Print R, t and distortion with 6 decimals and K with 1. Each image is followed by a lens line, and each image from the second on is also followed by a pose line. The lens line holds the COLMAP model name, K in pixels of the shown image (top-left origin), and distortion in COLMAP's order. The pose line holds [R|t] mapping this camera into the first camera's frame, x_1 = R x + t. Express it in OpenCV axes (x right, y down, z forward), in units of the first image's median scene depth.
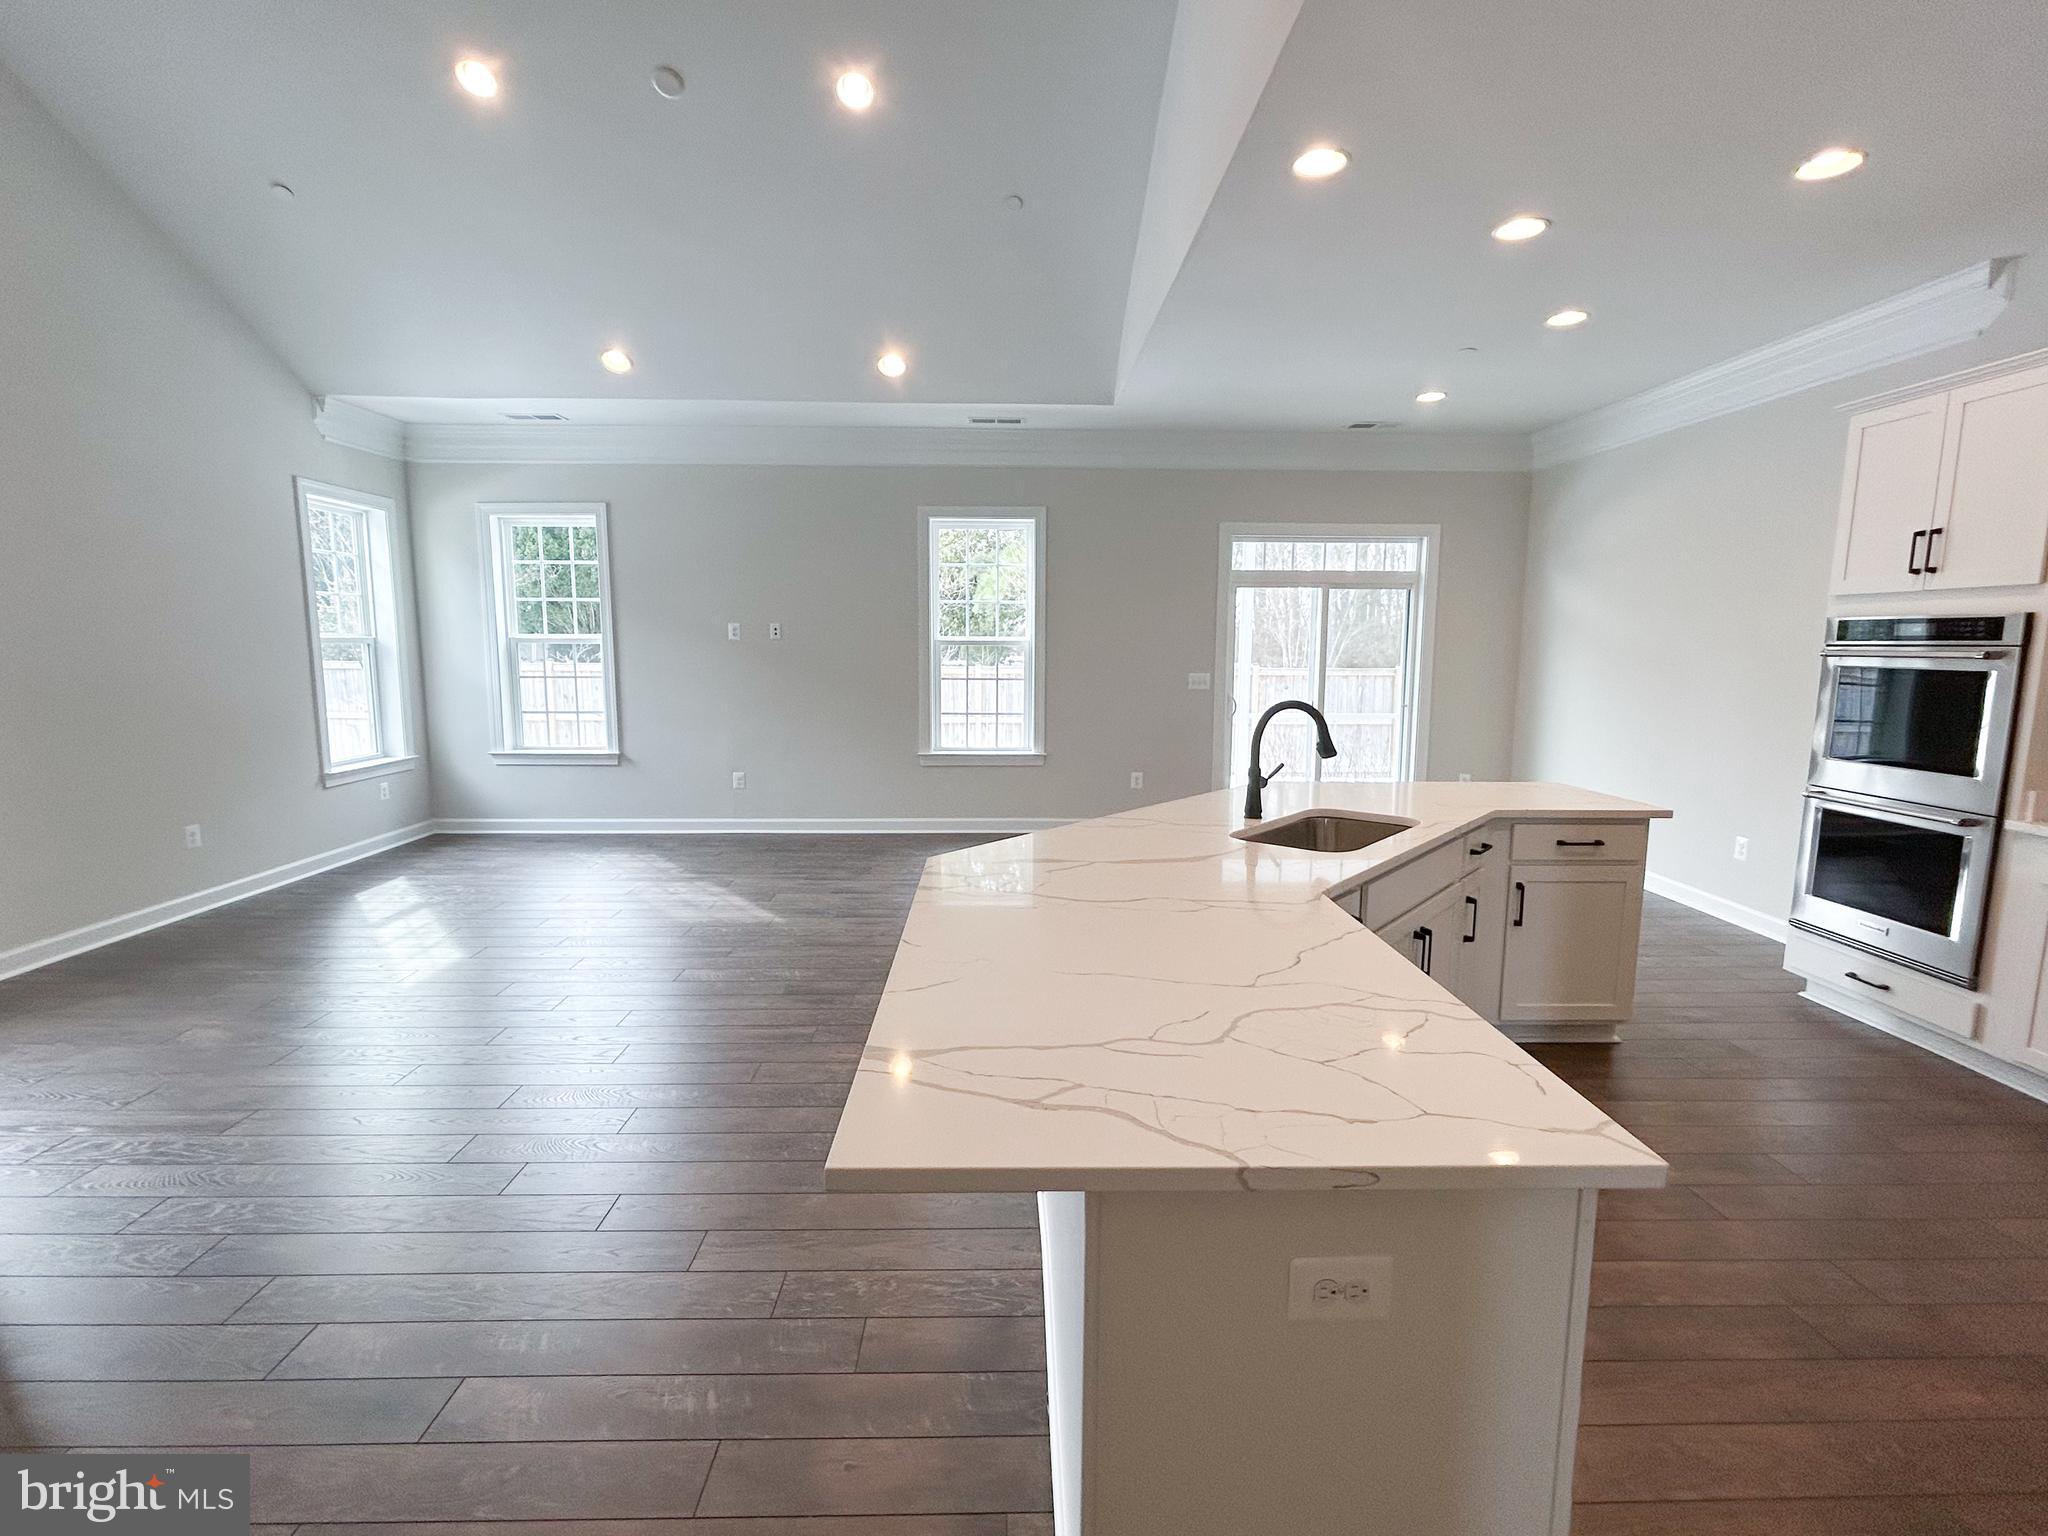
lens RADIAL K [[976.7, 0, 1031.6], [0, 976.7, 768.3], [0, 0, 1]] dist [-0.005135, 0.004115]
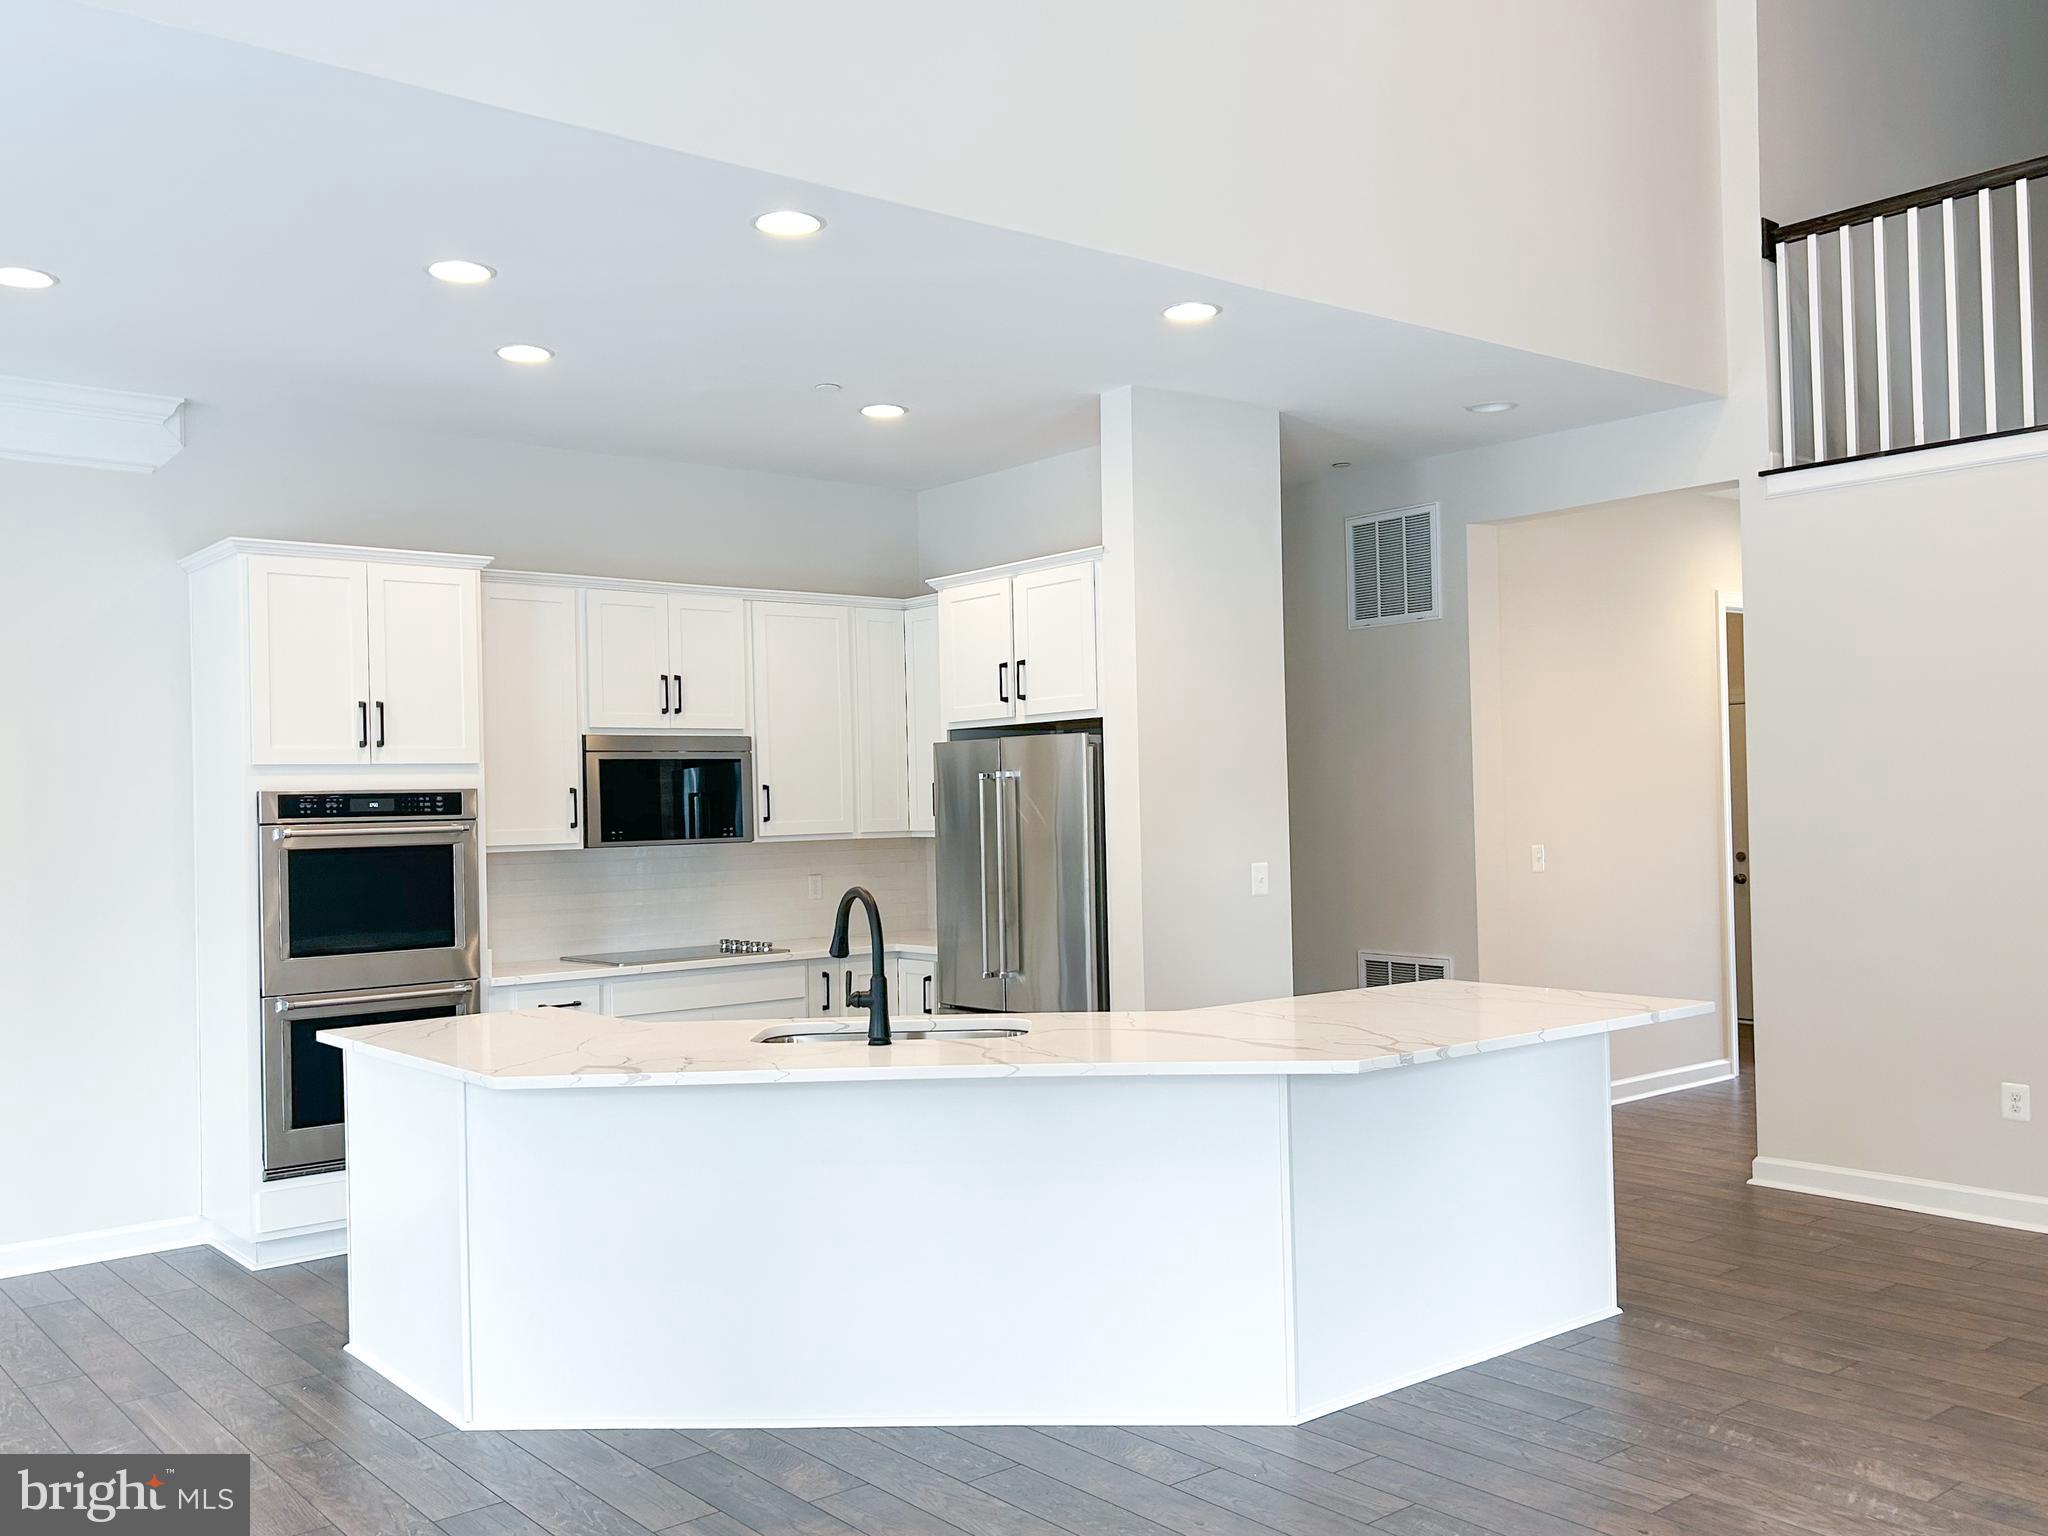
lens RADIAL K [[1705.2, 0, 1026.2], [0, 1705.2, 797.5], [0, 0, 1]] dist [0.049812, -0.055317]
pose [[-0.610633, 0.007488, 0.791878, -0.459300], [0.118961, 0.989476, 0.082377, -0.121505], [-0.782928, 0.144505, -0.605097, 0.870180]]
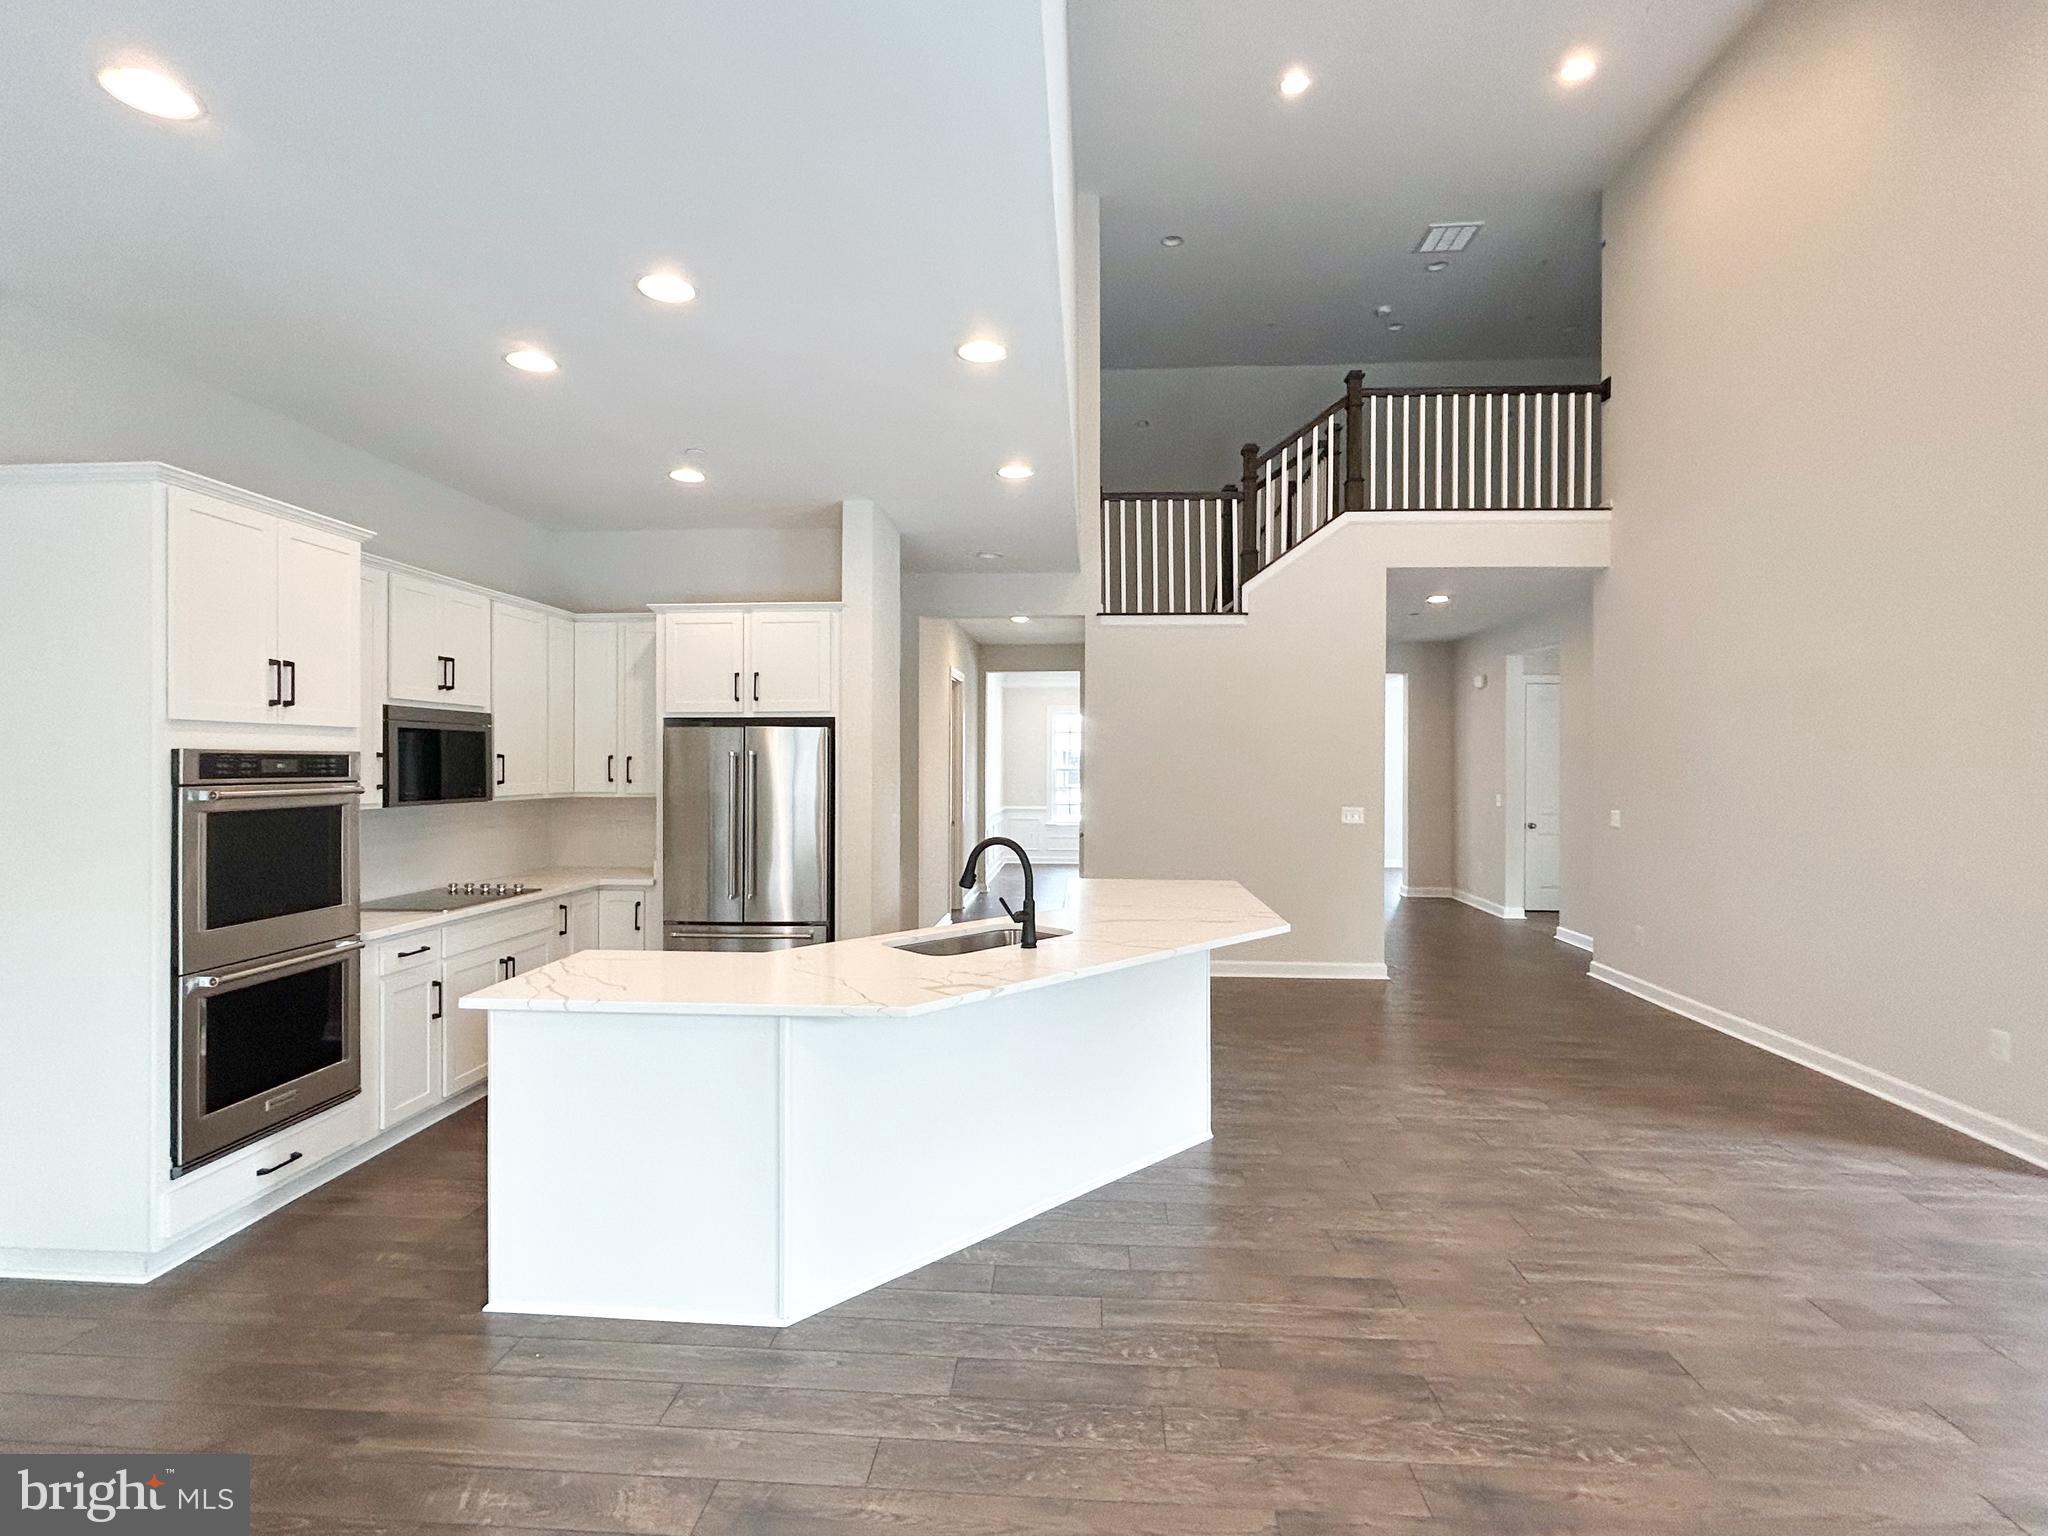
lens RADIAL K [[976.7, 0, 1010.4], [0, 976.7, 770.0], [0, 0, 1]] dist [-0.005135, 0.004115]
pose [[-0.993291, -0.012598, 0.114952, 0.066931], [0.003021, 0.990882, 0.134700, -0.149745], [-0.115601, 0.134143, -0.984196, 1.053197]]
